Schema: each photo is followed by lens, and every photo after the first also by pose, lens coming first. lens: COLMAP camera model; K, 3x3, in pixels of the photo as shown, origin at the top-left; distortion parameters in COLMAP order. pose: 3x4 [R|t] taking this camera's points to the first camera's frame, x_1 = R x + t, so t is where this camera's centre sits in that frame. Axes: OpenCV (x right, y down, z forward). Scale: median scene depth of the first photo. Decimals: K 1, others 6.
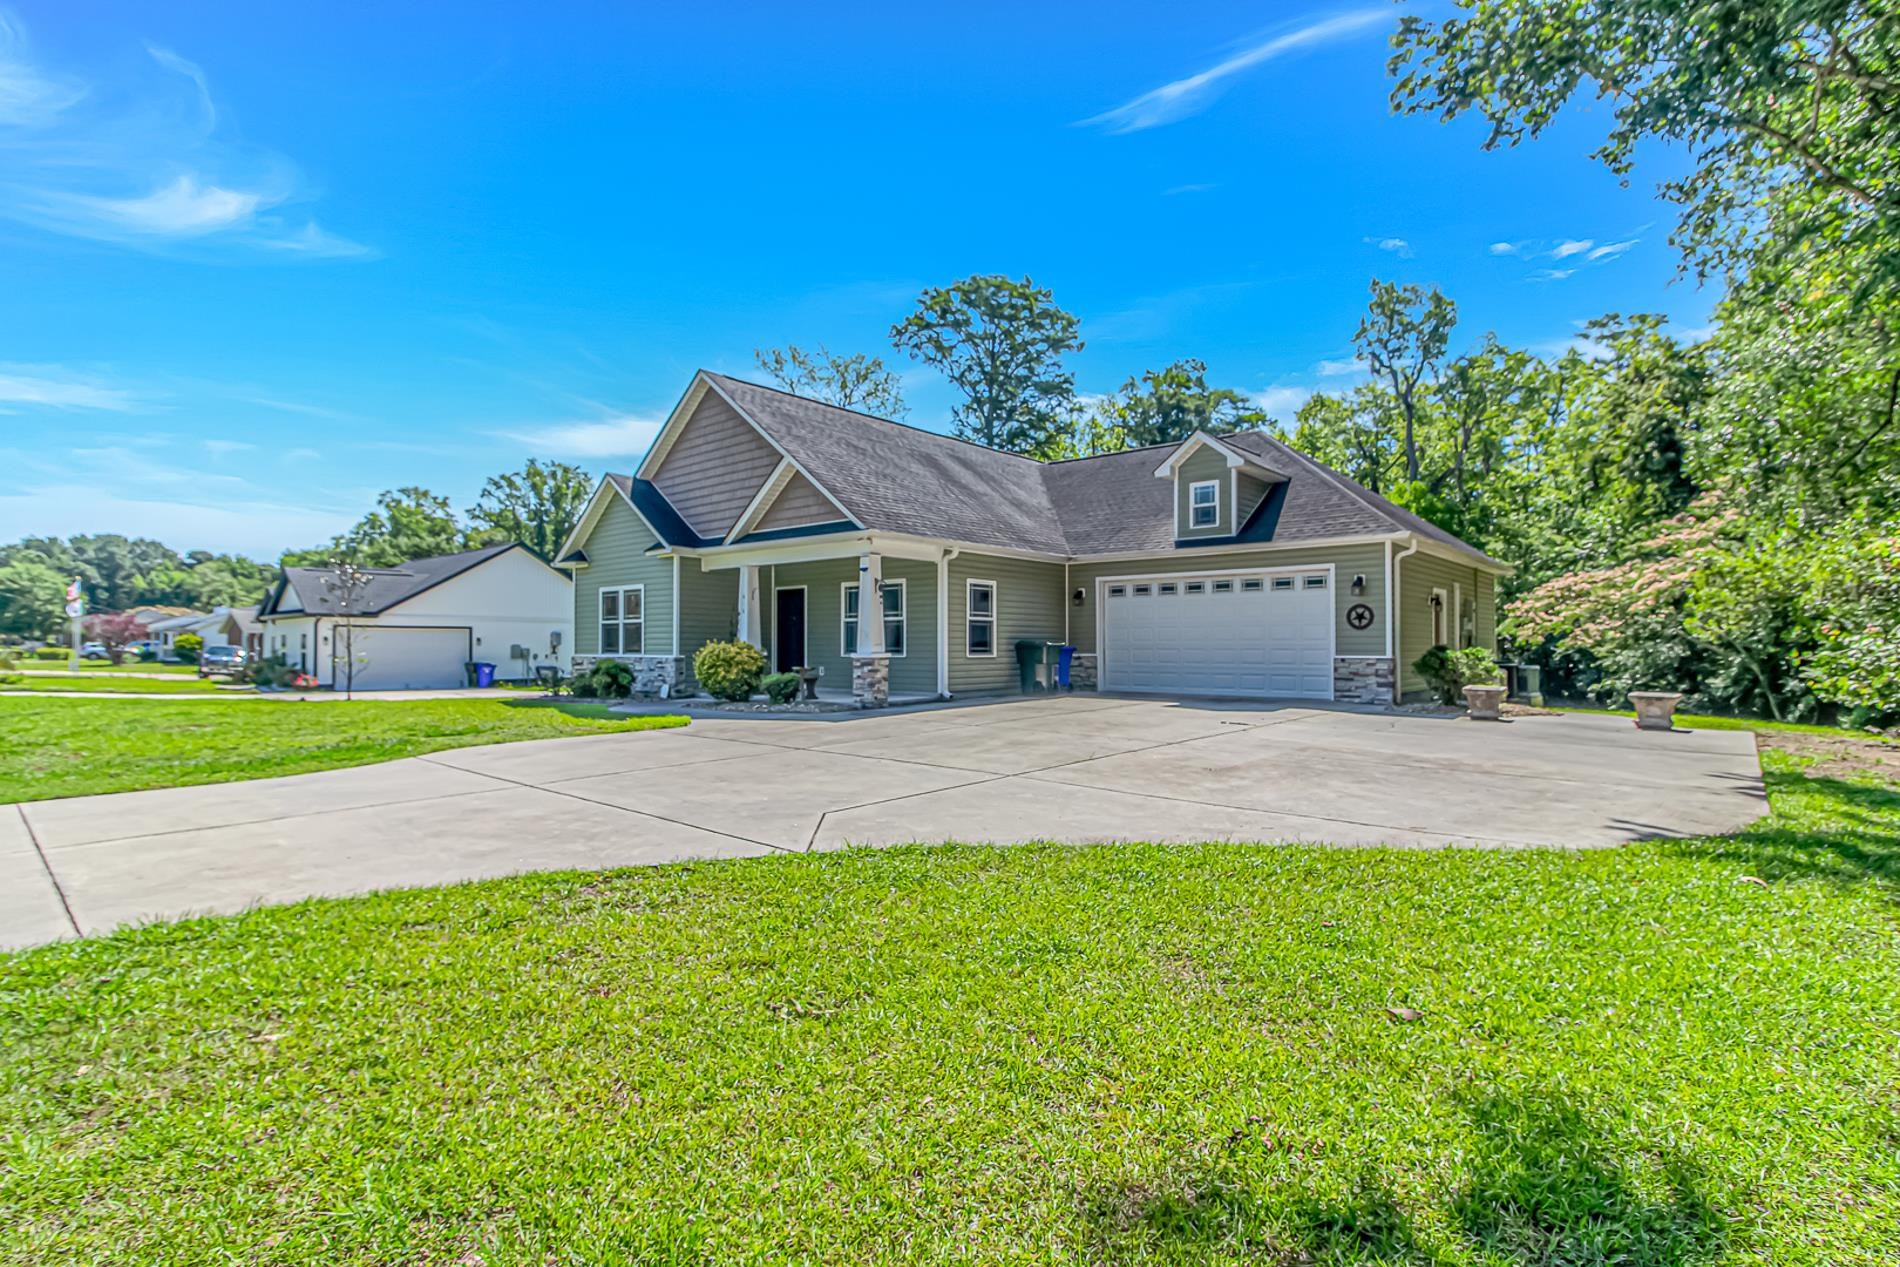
lens RADIAL K [[892.5, 0, 951.5], [0, 892.5, 633.1], [0, 0, 1]] dist [0.000551, -0.008201]
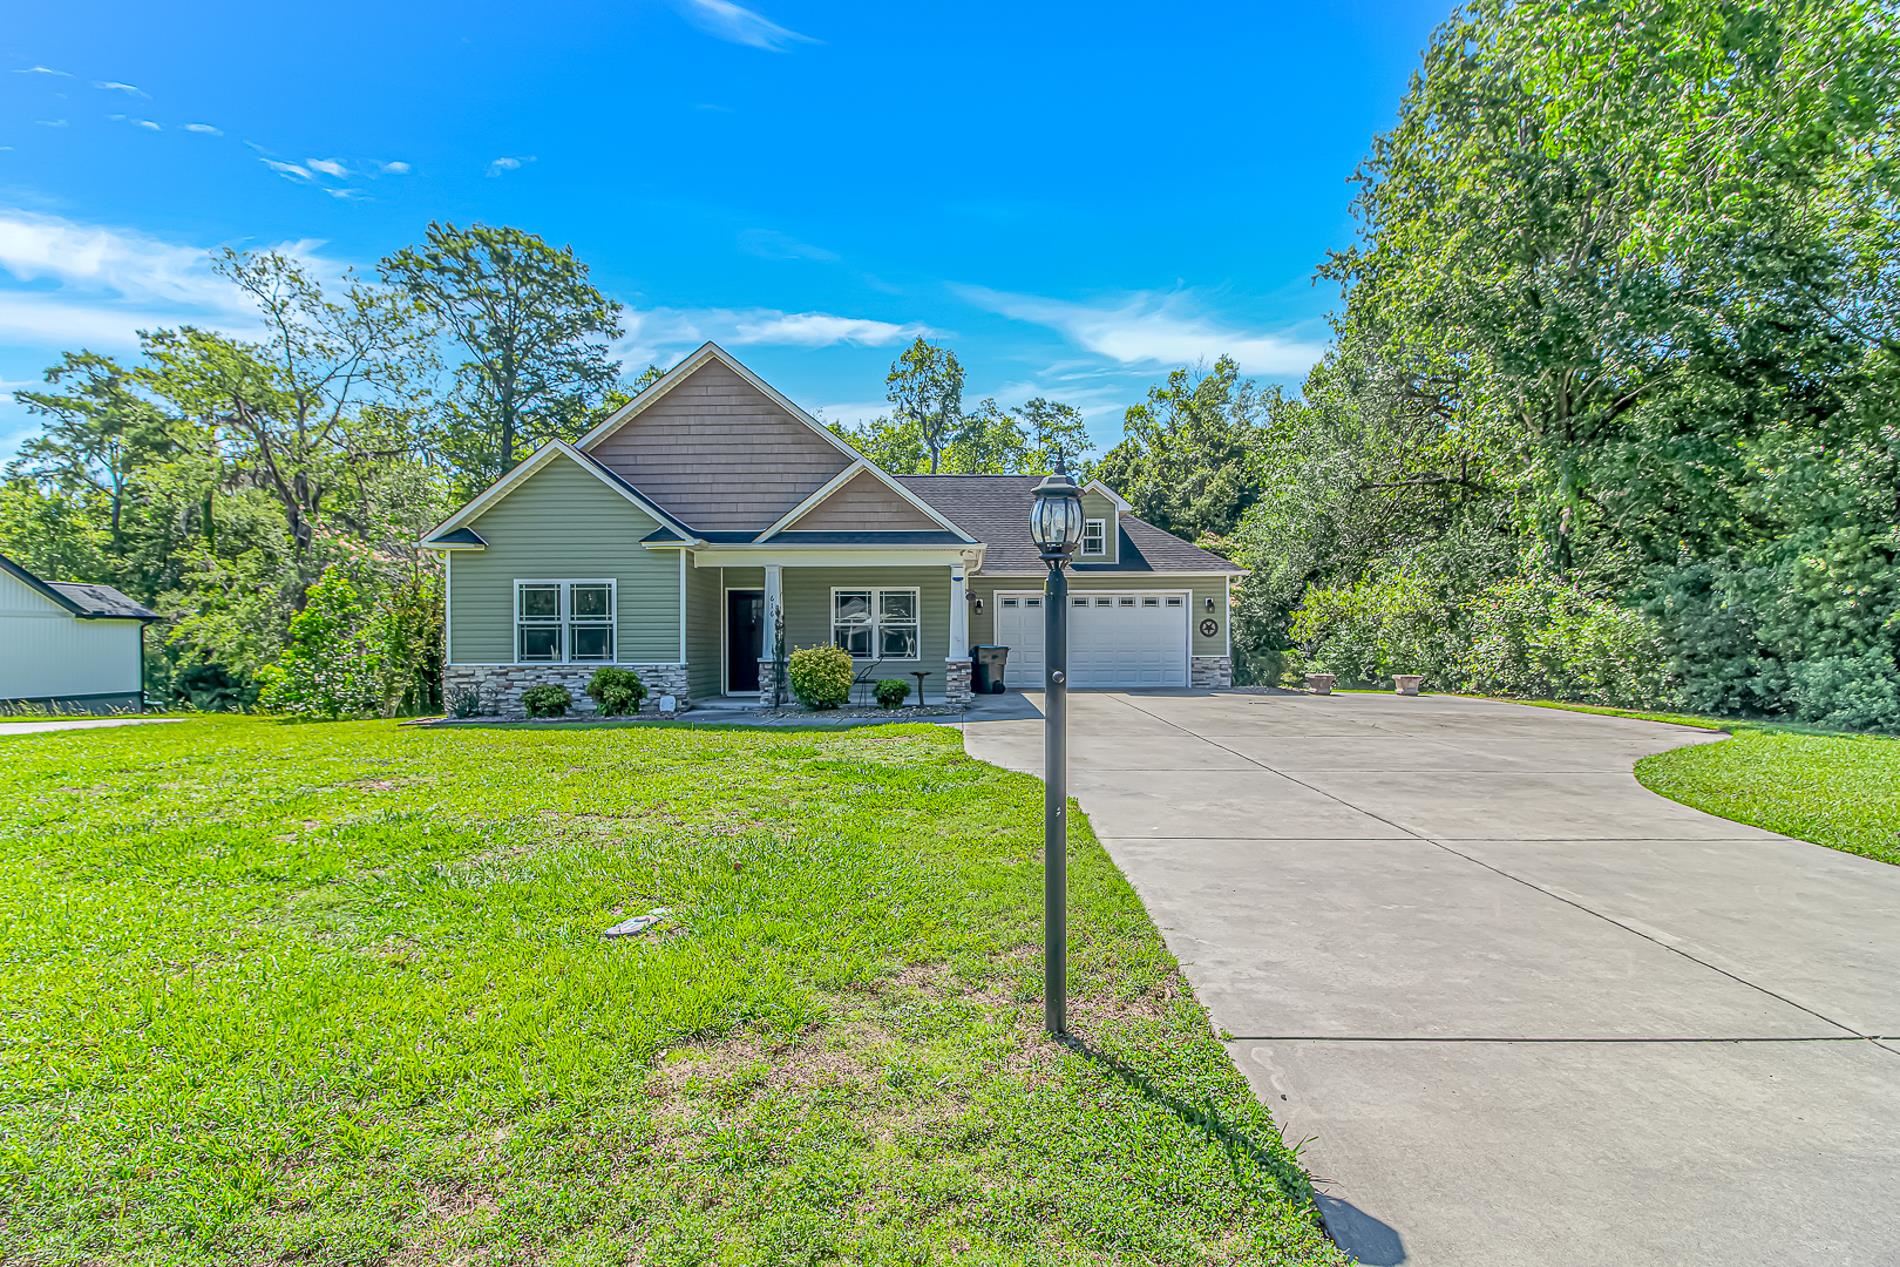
lens RADIAL K [[892.5, 0, 959.9], [0, 892.5, 650.9], [0, 0, 1]] dist [0.000551, -0.008201]
pose [[0.770294, -0.005291, 0.637667, -0.681927], [-0.005548, 0.999872, 0.014998, -0.000732], [-0.637665, -0.015090, 0.770166, 0.145610]]
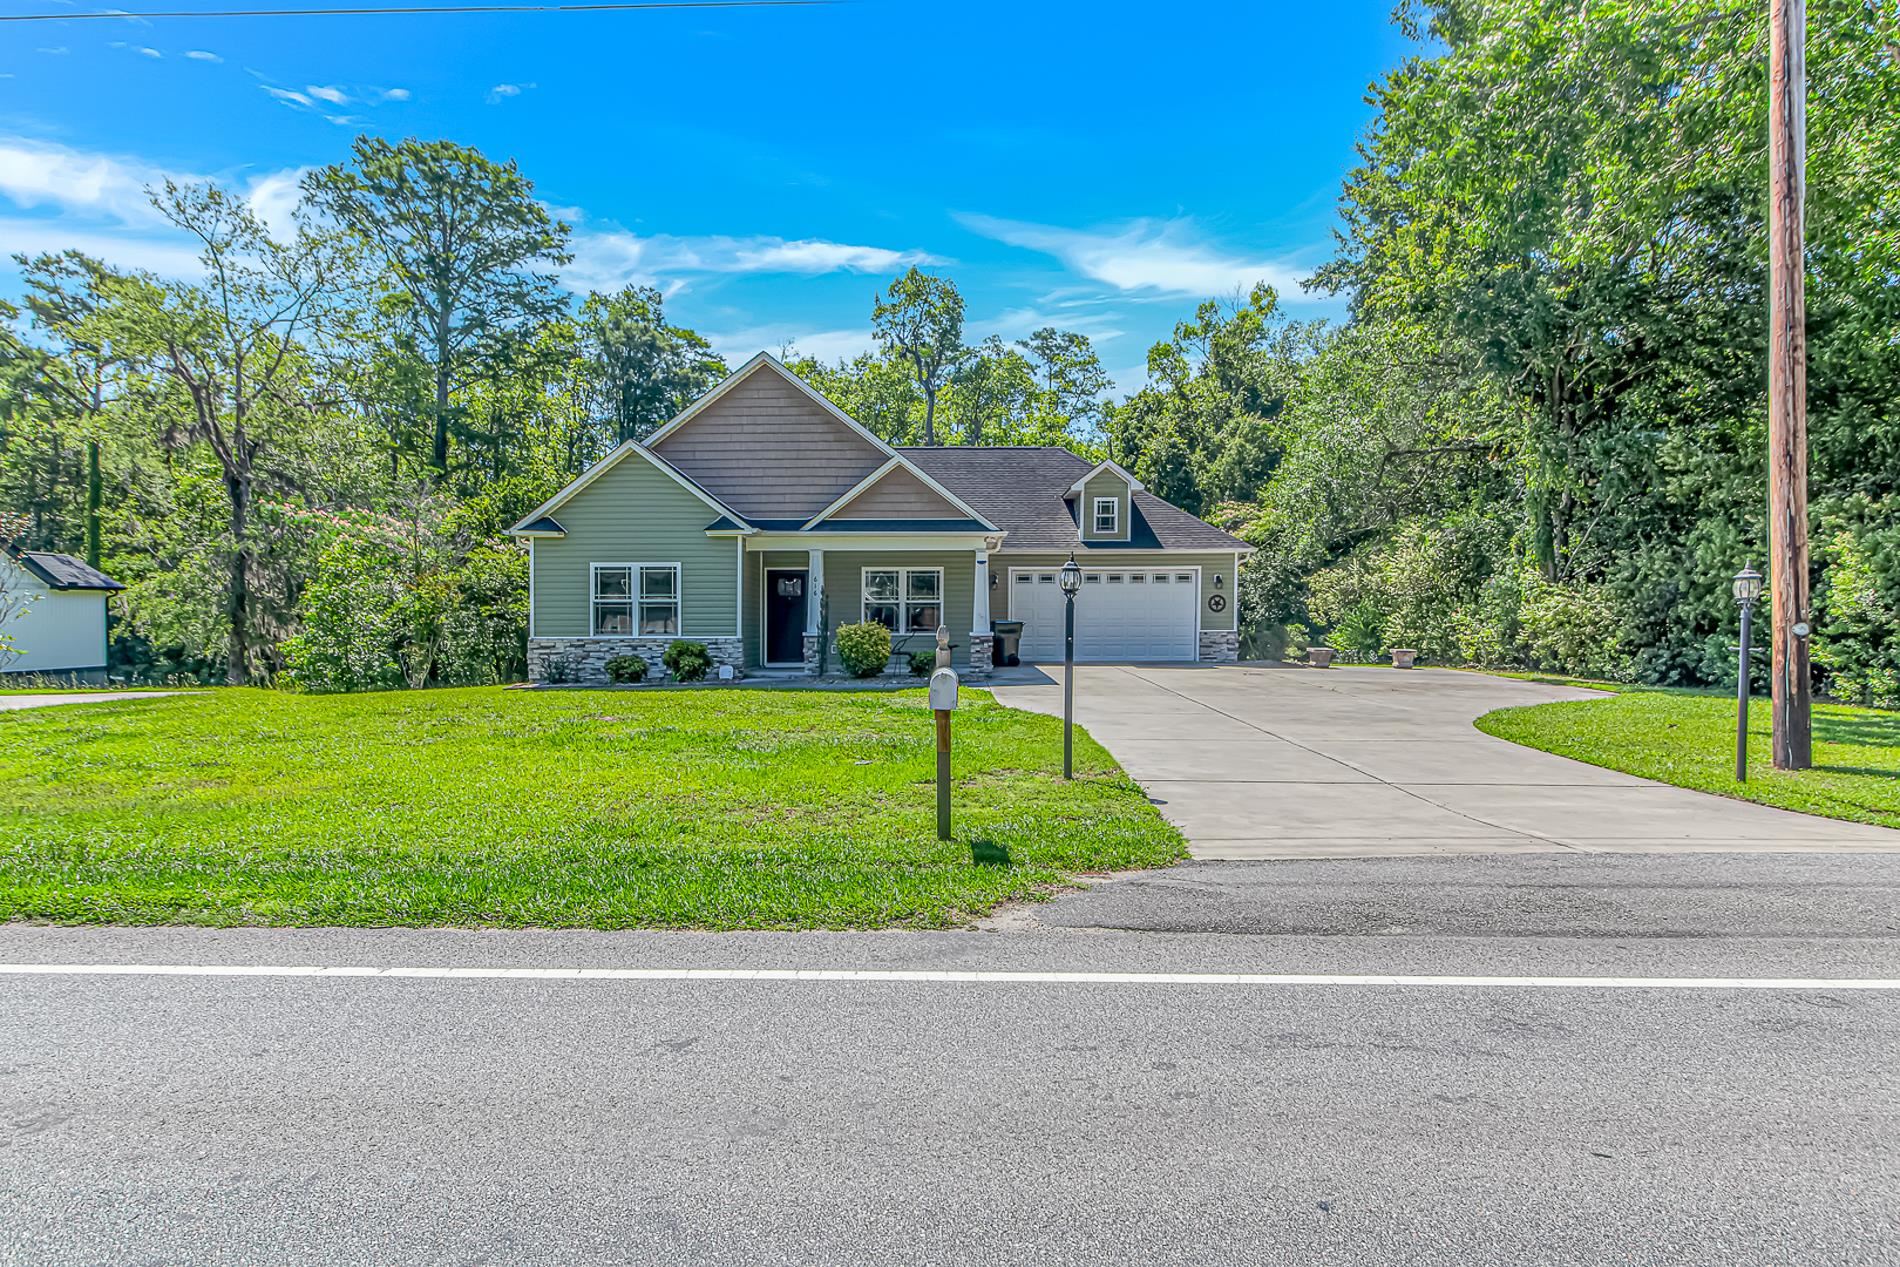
lens RADIAL K [[1138.4, 0, 942.6], [0, 1138.4, 625.8], [0, 0, 1]] dist [-0.004786, 0.001587]
pose [[0.771466, -0.005899, 0.636243, -0.975785], [-0.007088, 0.999815, 0.017864, -0.010624], [-0.636231, -0.018292, 0.771282, -0.137567]]
